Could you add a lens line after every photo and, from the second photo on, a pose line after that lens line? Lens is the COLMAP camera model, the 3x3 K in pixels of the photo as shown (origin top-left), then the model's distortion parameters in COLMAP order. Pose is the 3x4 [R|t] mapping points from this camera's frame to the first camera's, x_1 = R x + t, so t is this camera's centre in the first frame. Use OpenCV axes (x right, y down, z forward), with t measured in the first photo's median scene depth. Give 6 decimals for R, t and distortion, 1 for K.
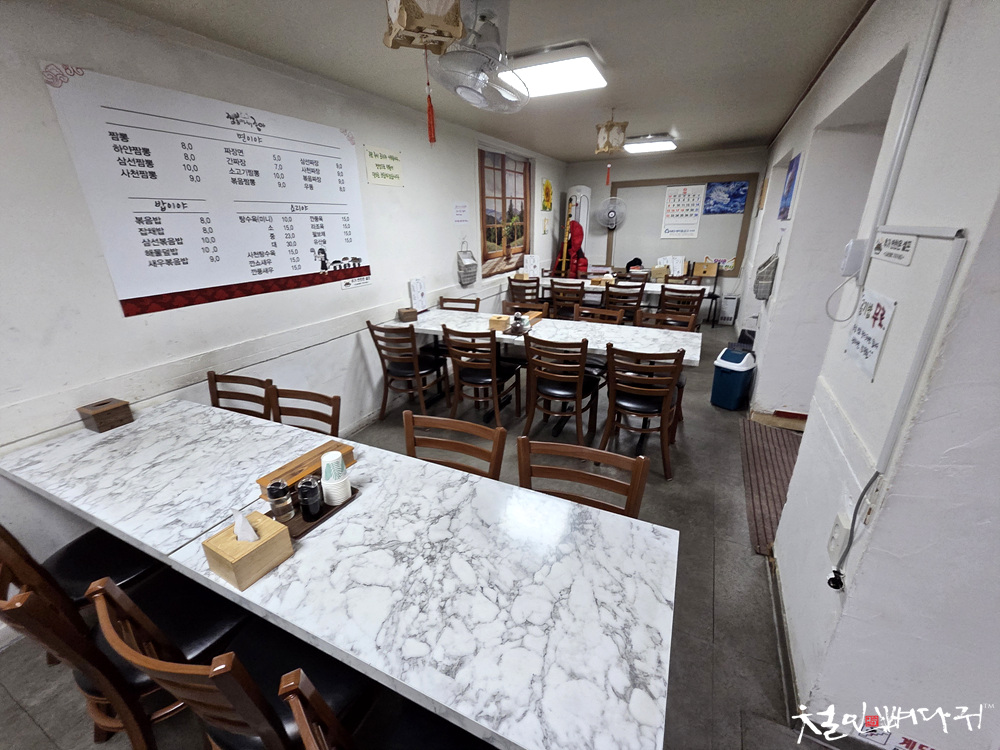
lens RADIAL K [[408.5, 0, 501.6], [0, 408.5, 375.7], [0, 0, 1]] dist [-0.000937, -0.001103]
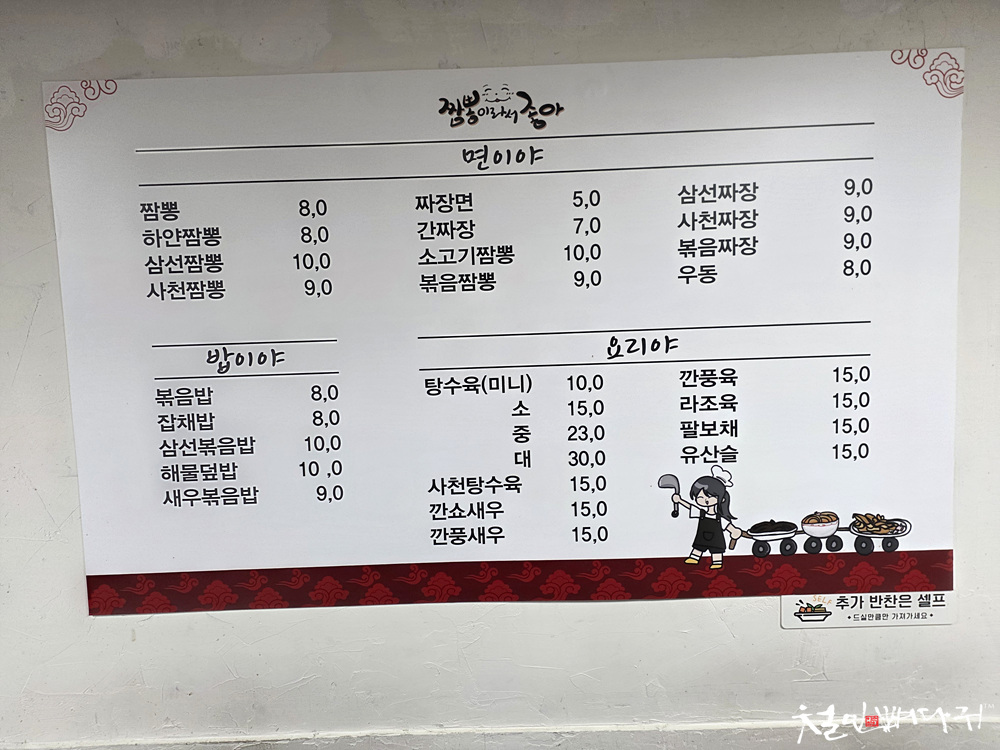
lens RADIAL K [[703.4, 0, 498.2], [0, 703.4, 371.8], [0, 0, 1]] dist [0.061302, -0.030985]
pose [[0.421060, 0.077458, -0.903719, -0.084816], [-0.298810, 0.952574, -0.057575, -0.361916], [0.856400, 0.294283, 0.424236, 0.763077]]
